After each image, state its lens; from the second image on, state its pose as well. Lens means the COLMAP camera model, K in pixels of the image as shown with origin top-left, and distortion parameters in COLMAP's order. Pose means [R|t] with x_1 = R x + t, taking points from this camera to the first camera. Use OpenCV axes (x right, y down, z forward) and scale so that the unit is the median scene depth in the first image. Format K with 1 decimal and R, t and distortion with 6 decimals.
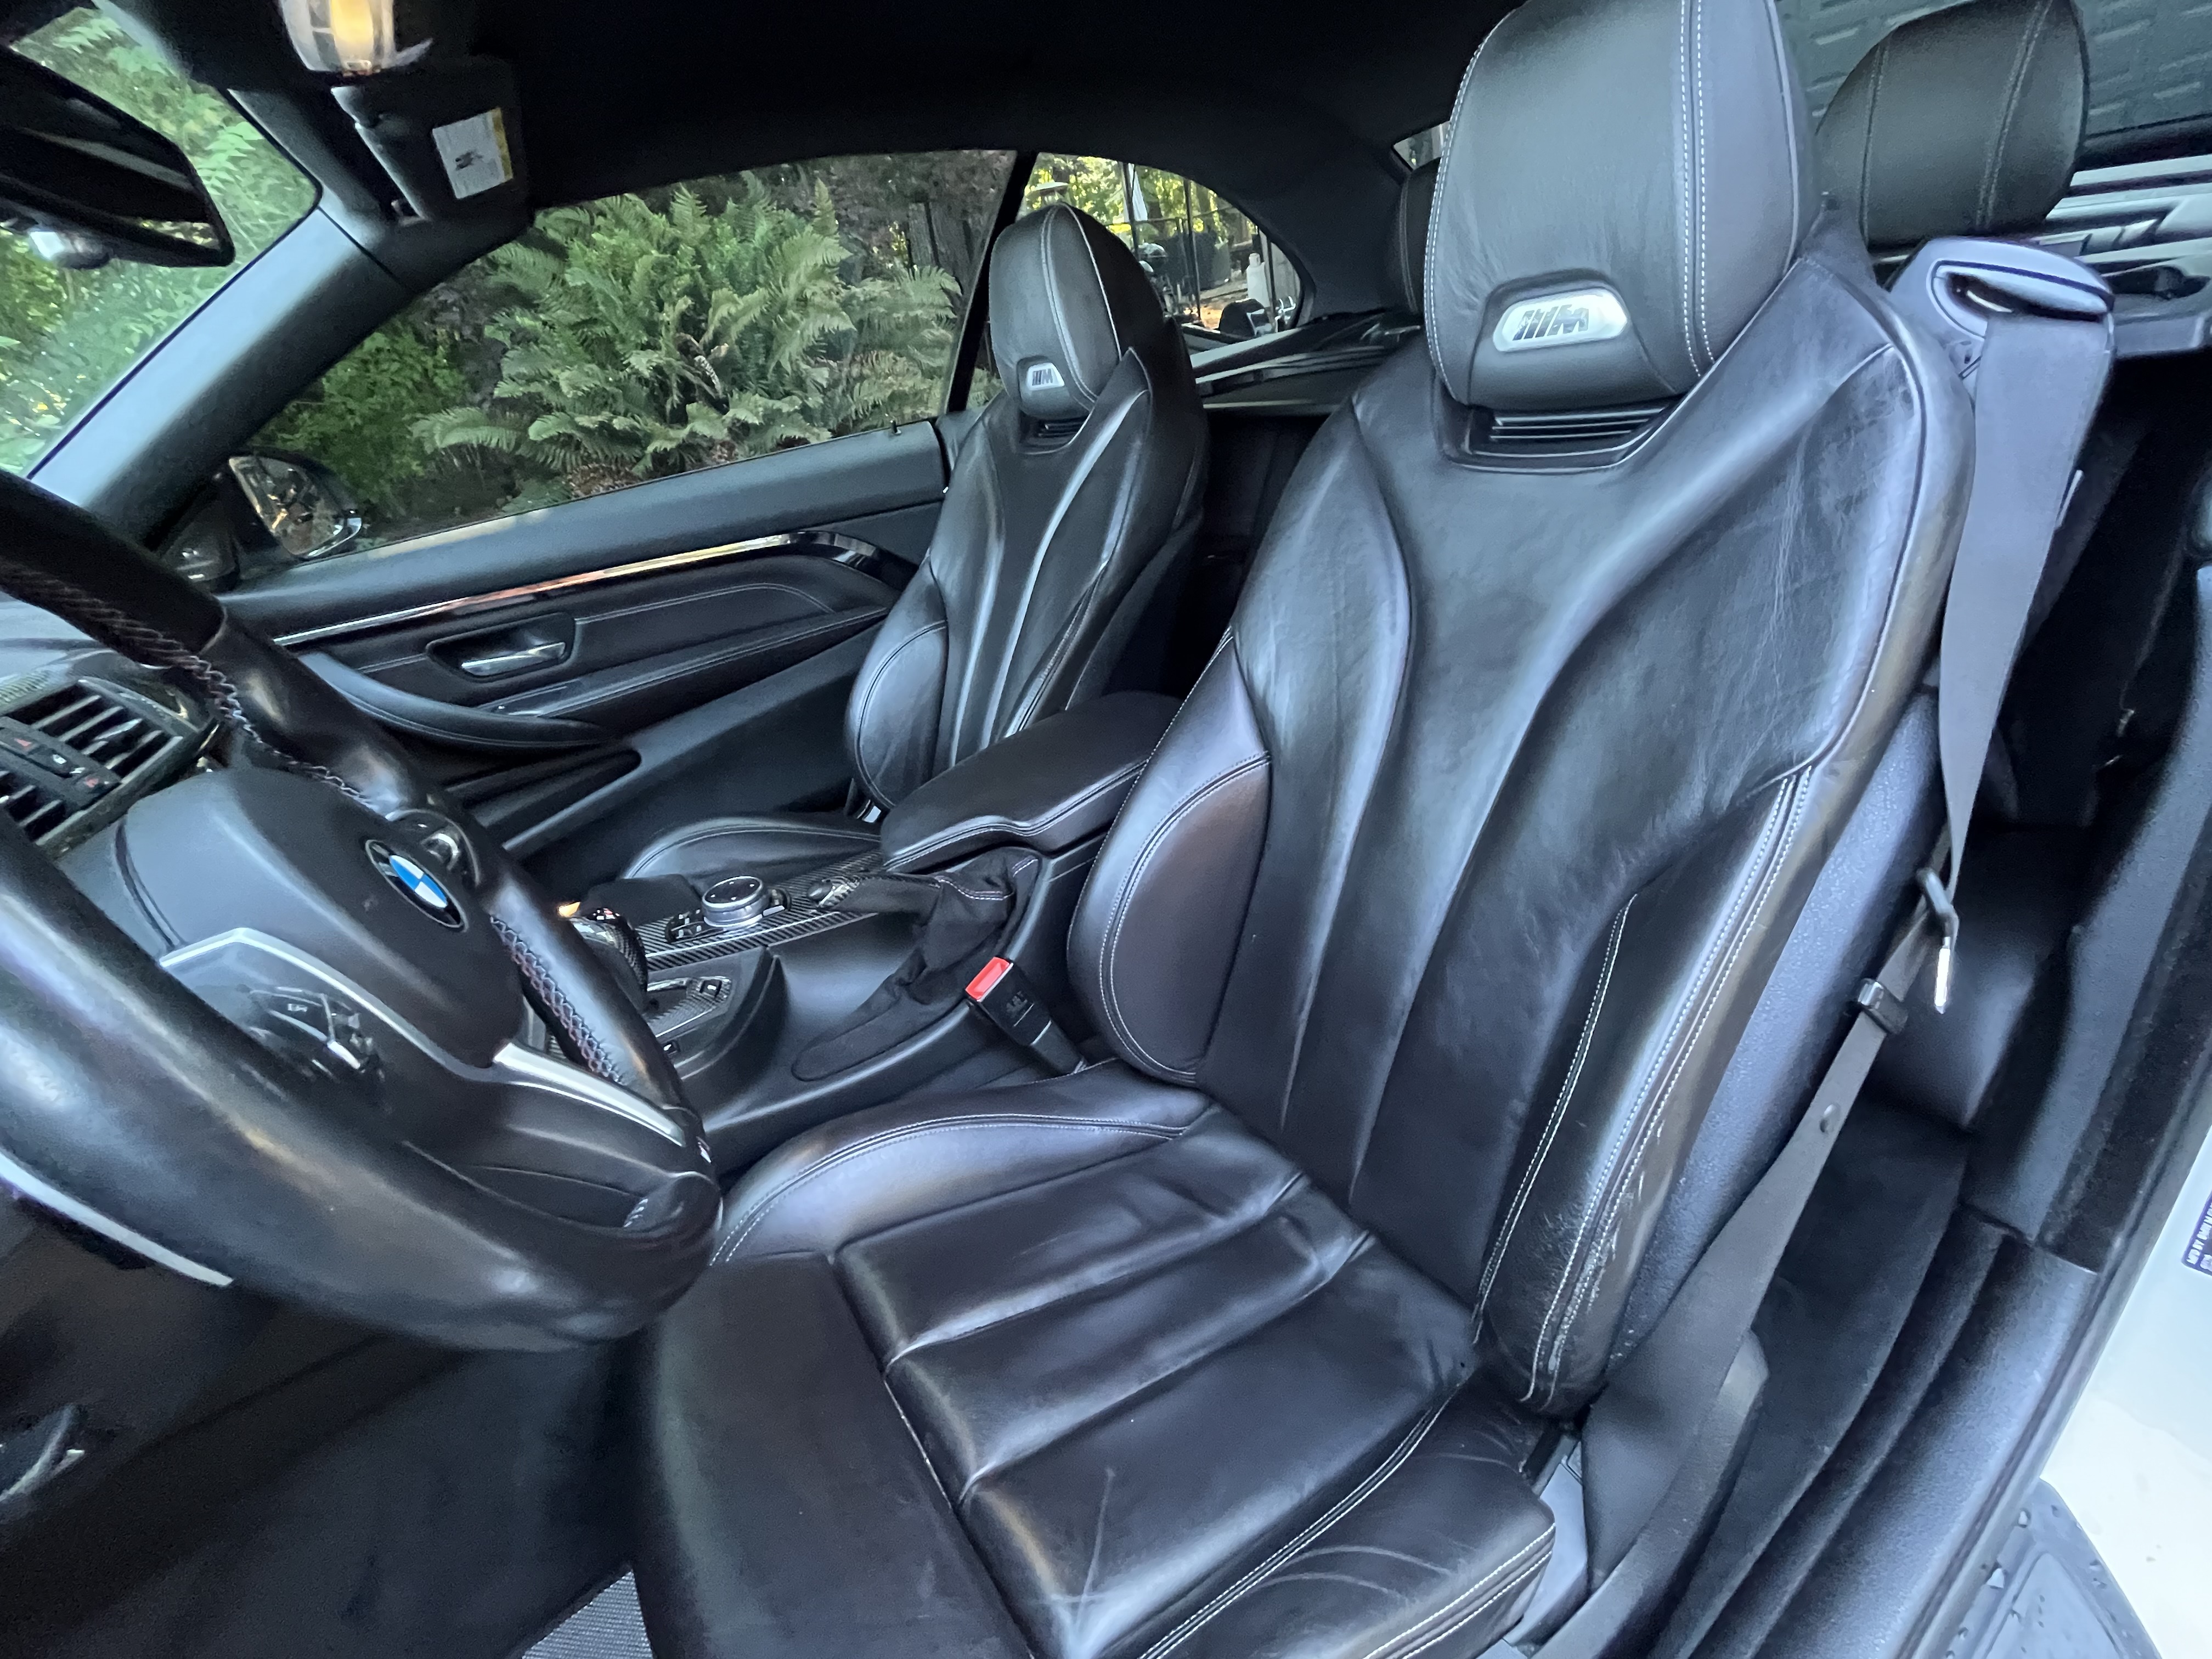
lens RADIAL K [[972.6, 0, 1076.8], [0, 972.6, 816.6], [0, 0, 1]] dist [0.002058, 0.000132]
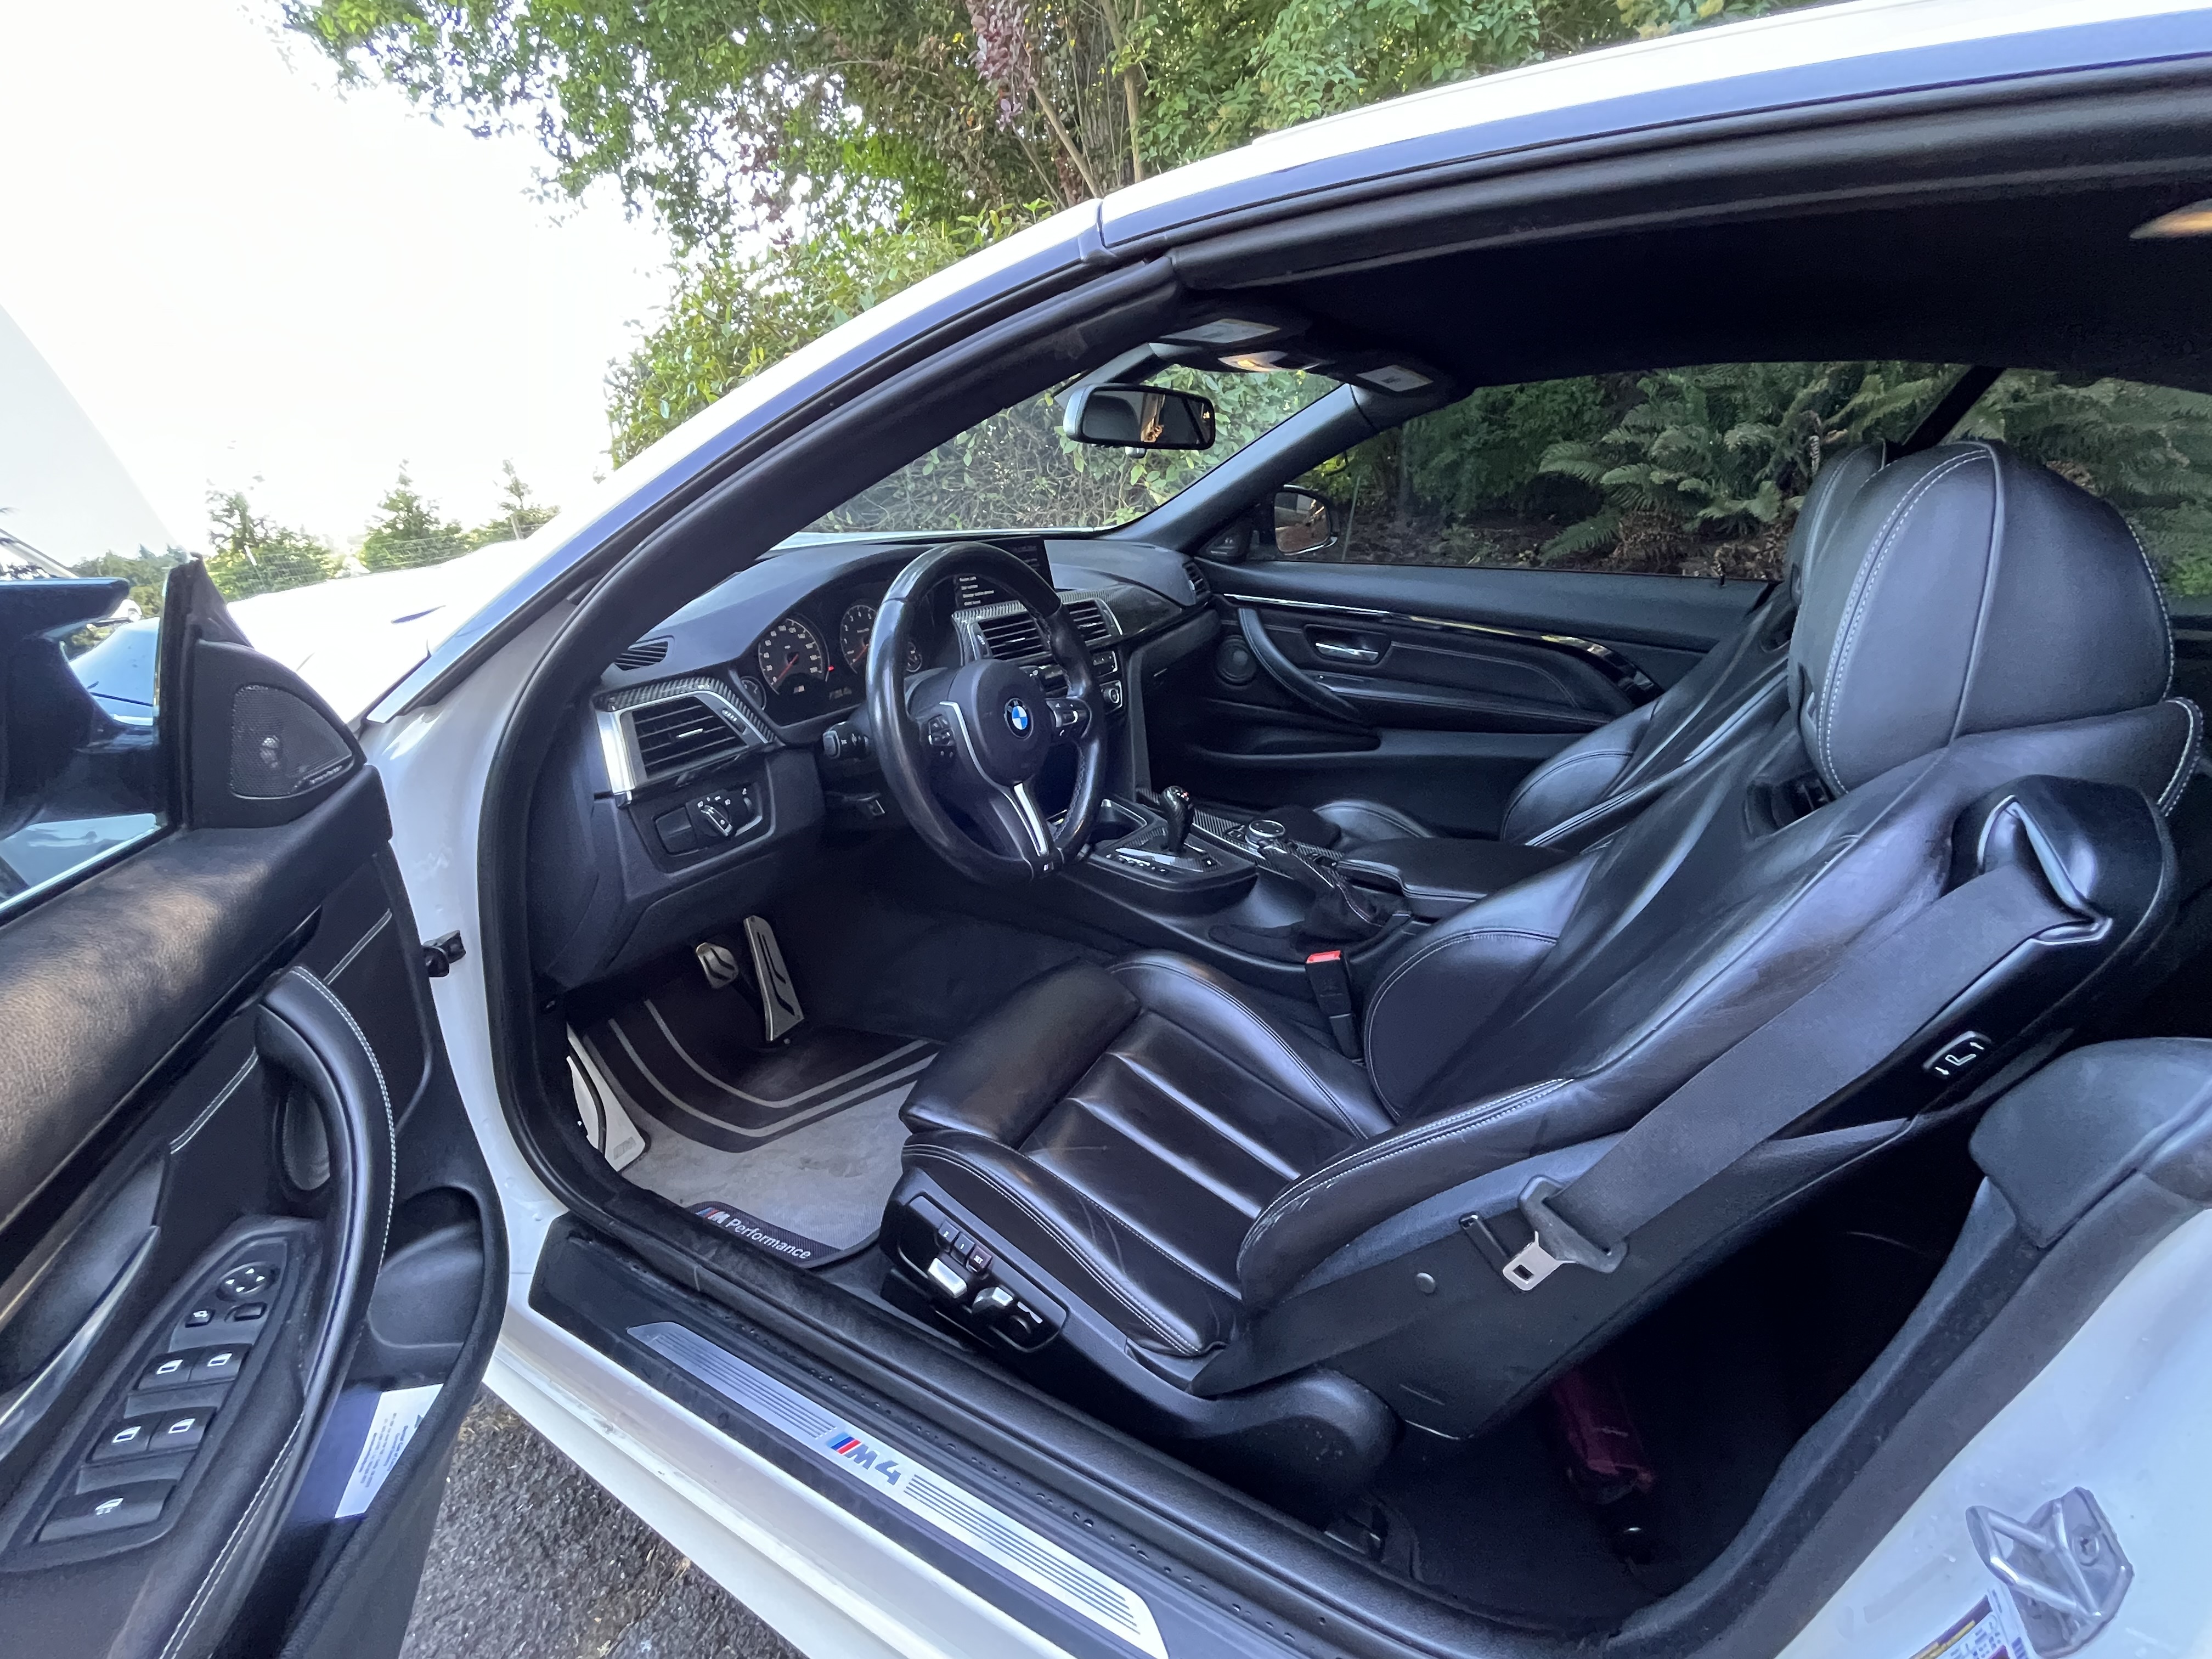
lens RADIAL K [[972.6, 0, 1076.8], [0, 972.6, 816.6], [0, 0, 1]] dist [0.002058, 0.000132]
pose [[0.436819, 0.476421, -0.763028, 0.226890], [-0.459909, 0.847272, 0.265732, -0.068494], [0.773093, 0.234847, 0.589215, -0.066283]]
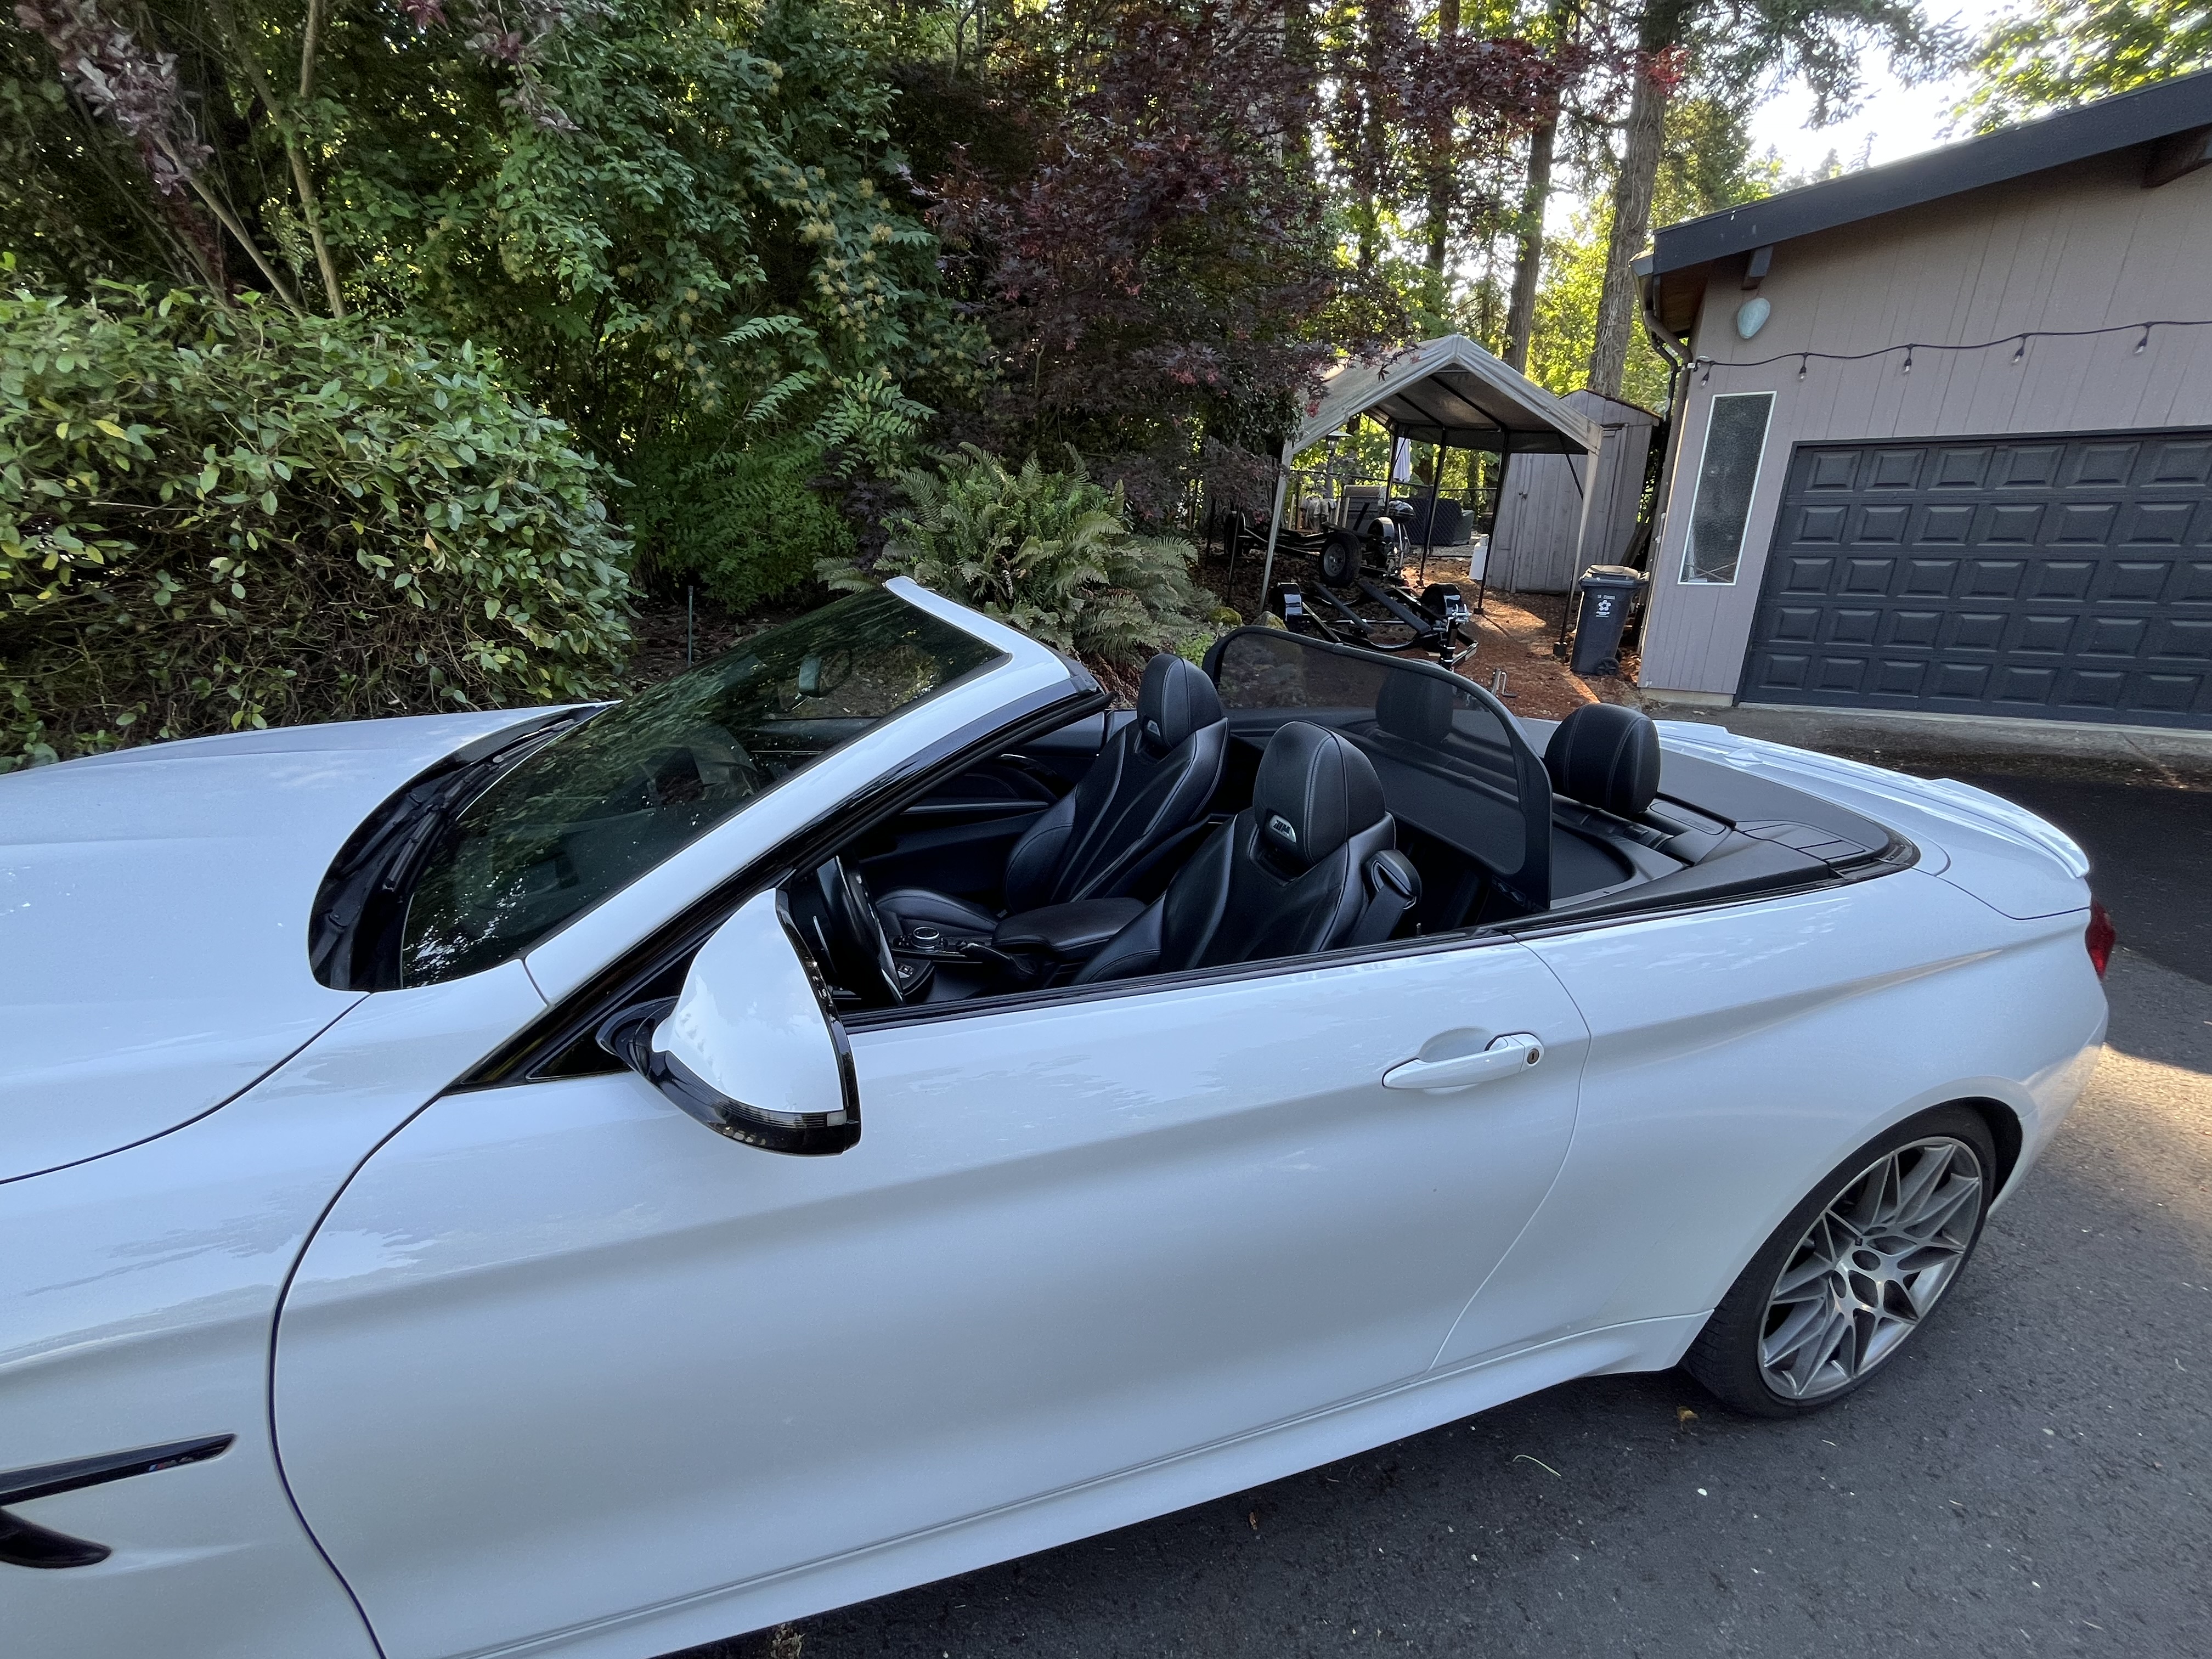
lens RADIAL K [[972.6, 0, 1076.8], [0, 972.6, 816.6], [0, 0, 1]] dist [0.002058, 0.000132]
pose [[0.937010, 0.294881, -0.187234, 0.099188], [-0.315127, 0.944874, -0.088932, -0.027238], [0.150688, 0.142333, 0.978281, -0.374634]]
